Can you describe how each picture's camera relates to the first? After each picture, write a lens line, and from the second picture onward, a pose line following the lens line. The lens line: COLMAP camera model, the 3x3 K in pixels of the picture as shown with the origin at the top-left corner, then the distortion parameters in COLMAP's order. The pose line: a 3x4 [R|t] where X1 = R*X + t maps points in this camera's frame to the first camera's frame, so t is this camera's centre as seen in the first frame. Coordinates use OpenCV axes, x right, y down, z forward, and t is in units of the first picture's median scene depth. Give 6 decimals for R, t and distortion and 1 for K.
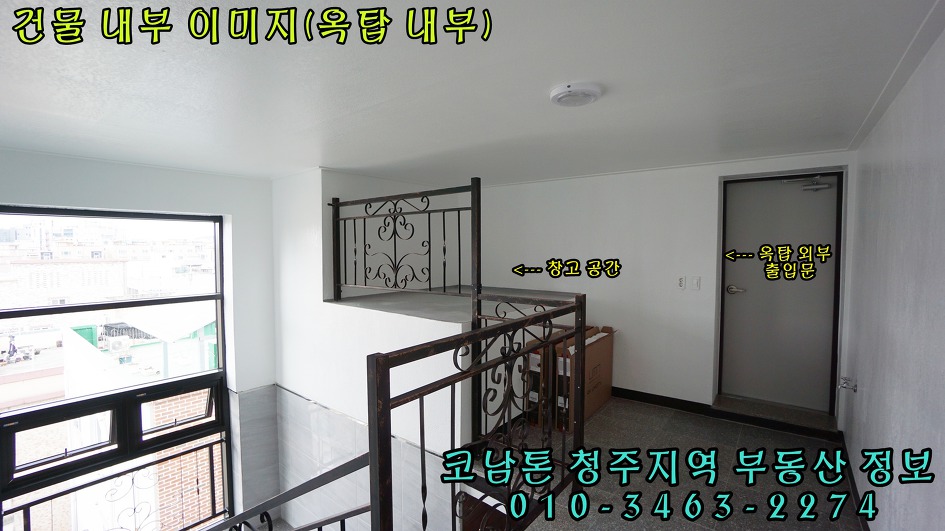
lens RADIAL K [[420.0, 0, 475.4], [0, 420.0, 264.8], [0, 0, 1]] dist [-0.057270, 0.016001]
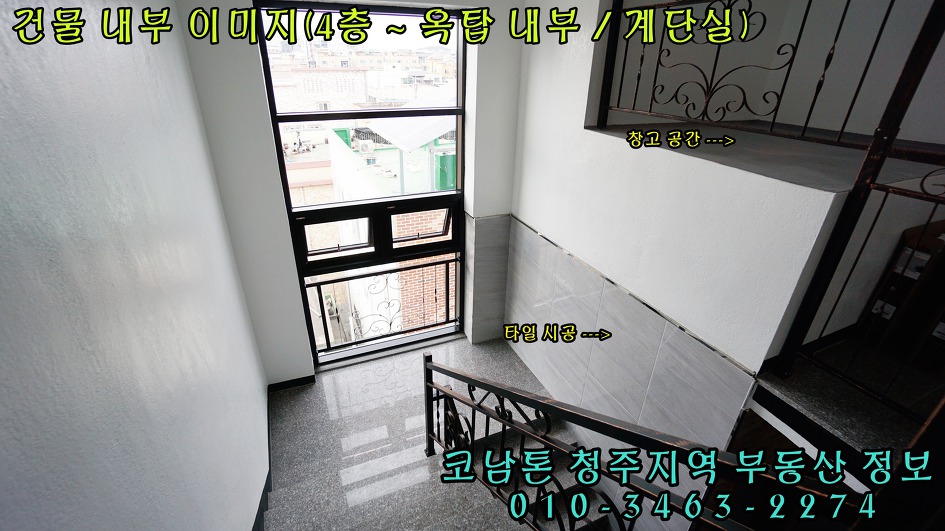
lens RADIAL K [[420.0, 0, 471.0], [0, 420.0, 263.0], [0, 0, 1]] dist [-0.057270, 0.016001]
pose [[0.884770, 0.218707, -0.411520, -0.155358], [-0.036640, 0.912951, 0.406422, 0.008586], [0.464585, -0.344512, 0.815765, 0.155861]]
